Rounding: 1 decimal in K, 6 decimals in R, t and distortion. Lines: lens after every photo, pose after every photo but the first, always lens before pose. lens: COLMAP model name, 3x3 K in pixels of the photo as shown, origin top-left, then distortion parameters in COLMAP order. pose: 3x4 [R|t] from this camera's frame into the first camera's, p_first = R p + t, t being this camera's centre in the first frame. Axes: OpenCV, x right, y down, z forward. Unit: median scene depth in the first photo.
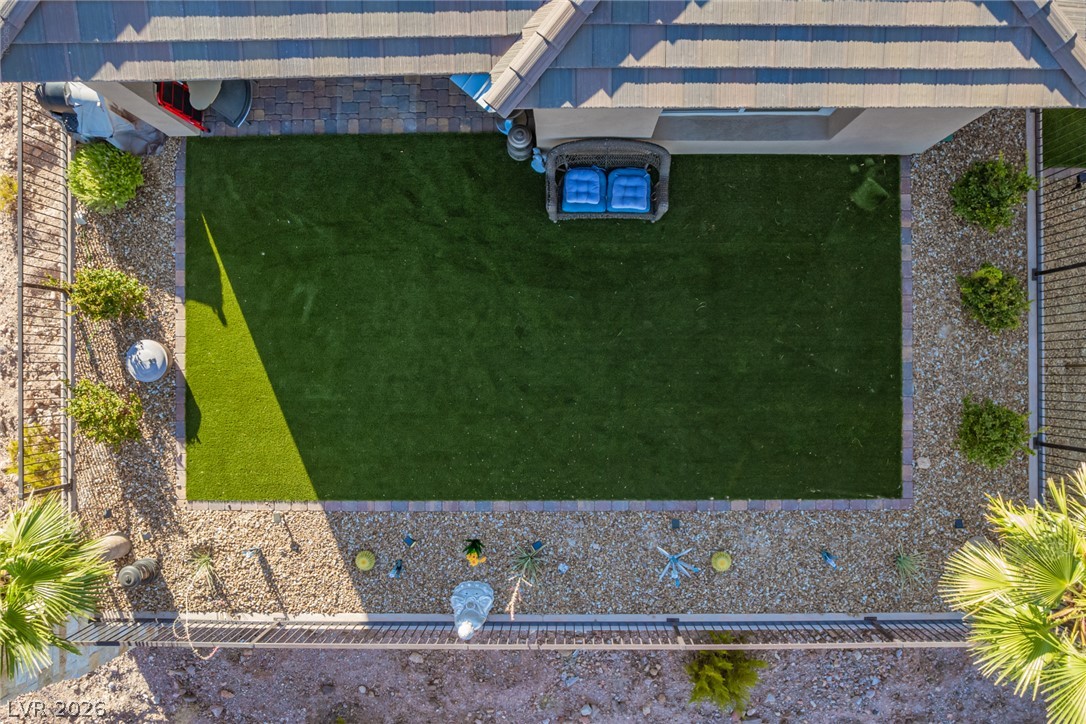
lens RADIAL K [[821.9, 0, 547.7], [0, 821.9, 365.7], [0, 0, 1]] dist [-0.067297, 0.052589]
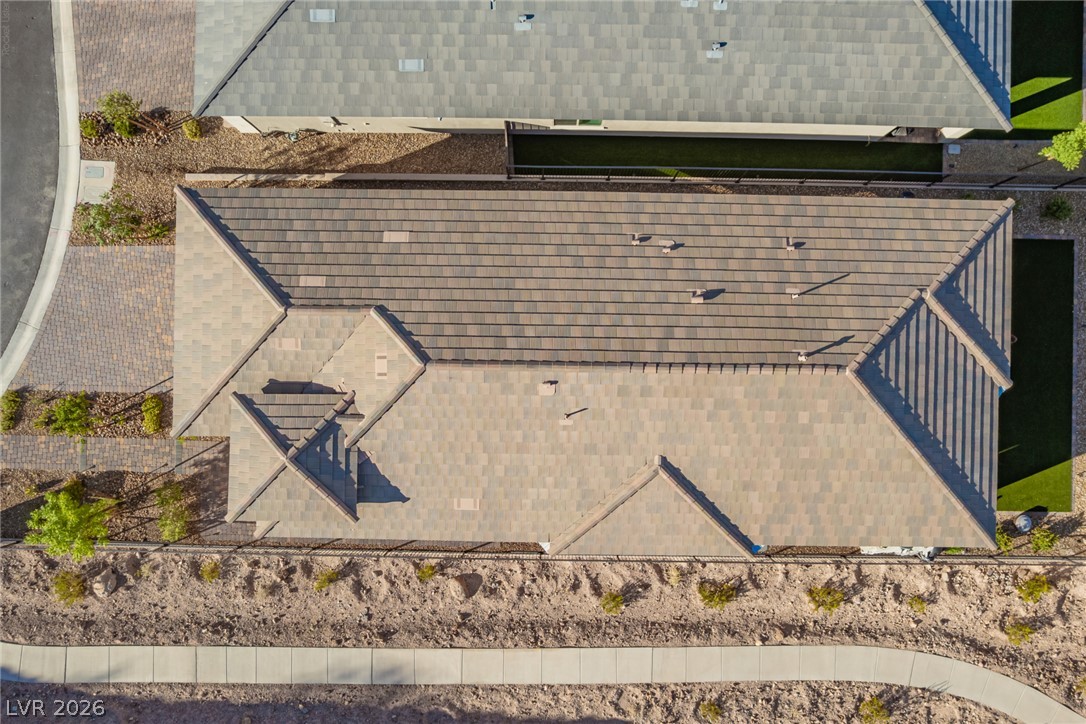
lens RADIAL K [[821.9, 0, 547.7], [0, 821.9, 365.7], [0, 0, 1]] dist [-0.067297, 0.052589]
pose [[0.014774, -0.999809, 0.012811, -0.033199], [0.999812, 0.014610, -0.012781, -1.495586], [0.012591, 0.012998, 0.999836, -1.623174]]
